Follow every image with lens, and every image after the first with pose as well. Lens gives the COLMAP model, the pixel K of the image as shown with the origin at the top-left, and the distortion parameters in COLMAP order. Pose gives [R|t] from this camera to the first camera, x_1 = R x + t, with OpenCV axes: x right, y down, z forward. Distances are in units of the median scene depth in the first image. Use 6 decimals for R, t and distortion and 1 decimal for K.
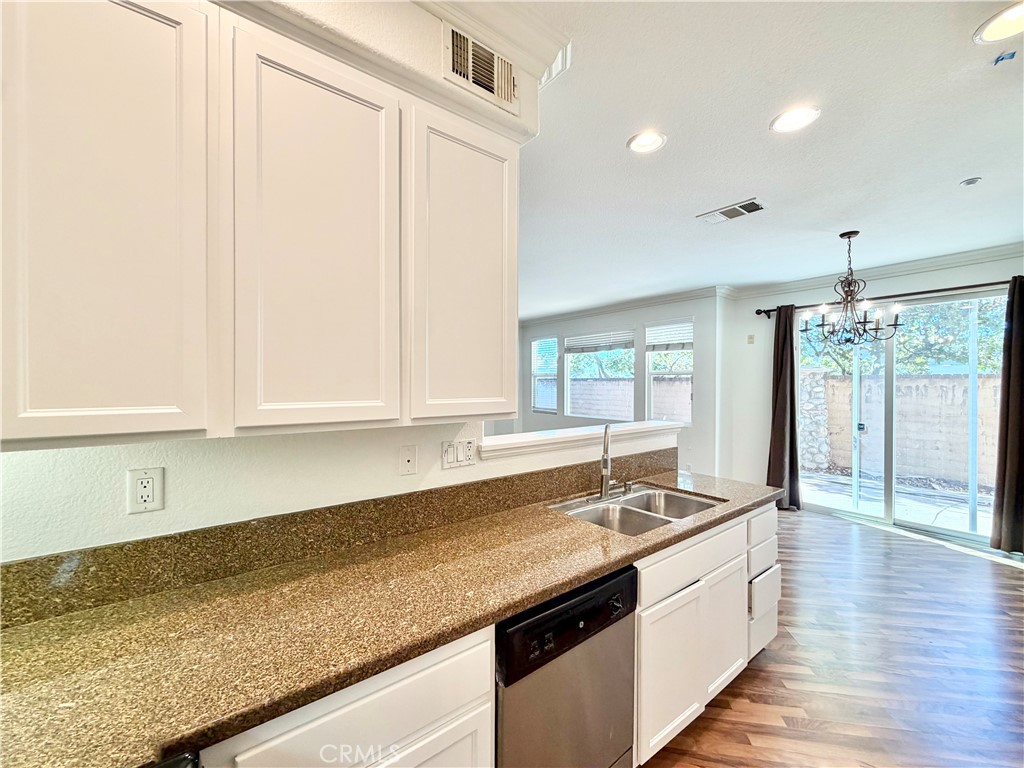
lens RADIAL K [[408.1, 0, 509.6], [0, 408.1, 387.4], [0, 0, 1]] dist [-0.002319, 0.000942]
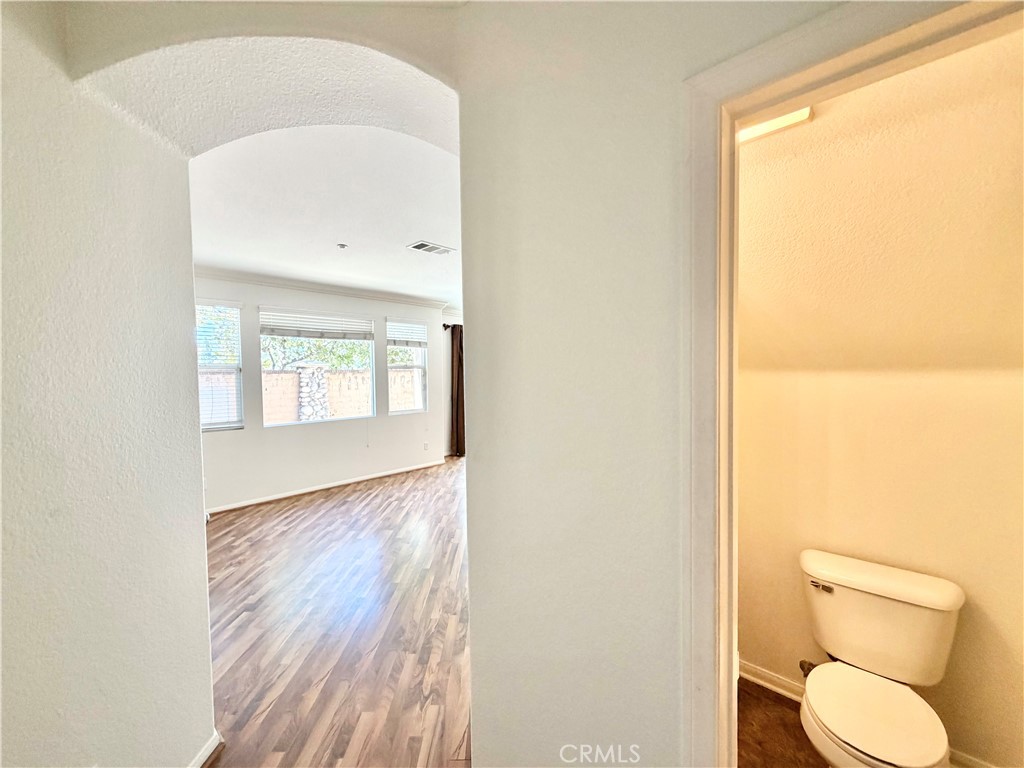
lens RADIAL K [[408.1, 0, 510.2], [0, 408.1, 385.9], [0, 0, 1]] dist [-0.002319, 0.000942]
pose [[-0.163761, -0.032900, 0.985951, -0.759338], [0.022459, 0.999060, 0.037067, -0.018135], [-0.986244, 0.028214, -0.162868, 0.907426]]
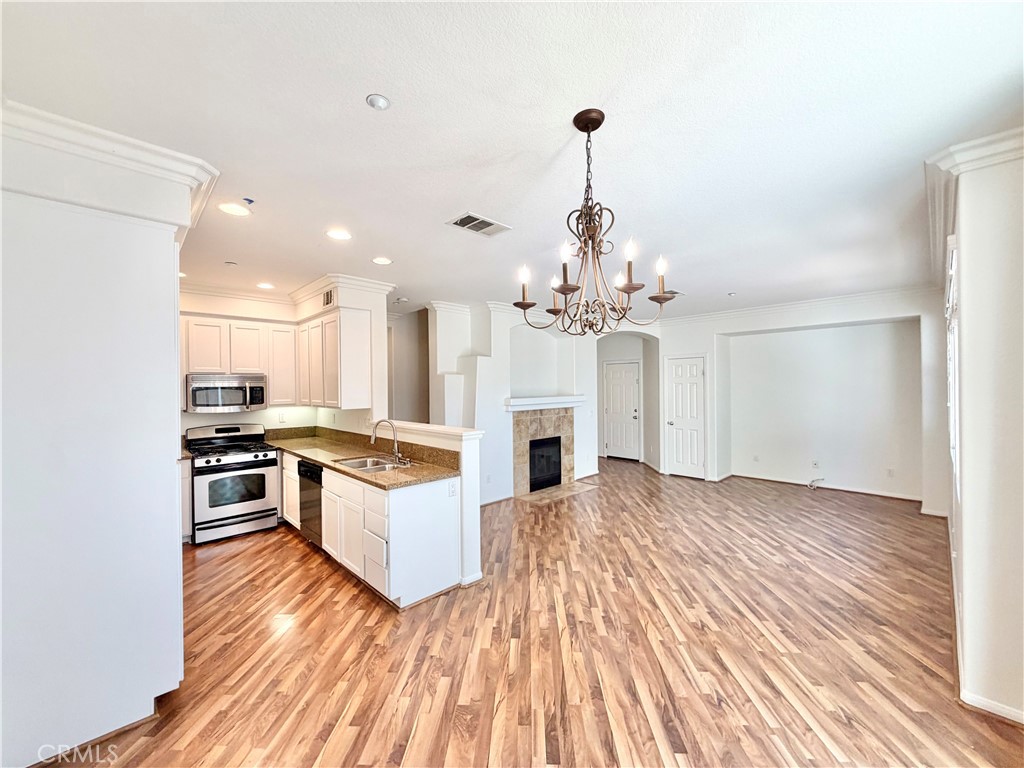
lens RADIAL K [[408.1, 0, 511.1], [0, 408.1, 385.2], [0, 0, 1]] dist [-0.002319, 0.000942]
pose [[0.104411, -0.001650, -0.994533, 0.766057], [0.001995, 0.999997, -0.001450, -0.022340], [0.994532, -0.001833, 0.104414, 0.485344]]
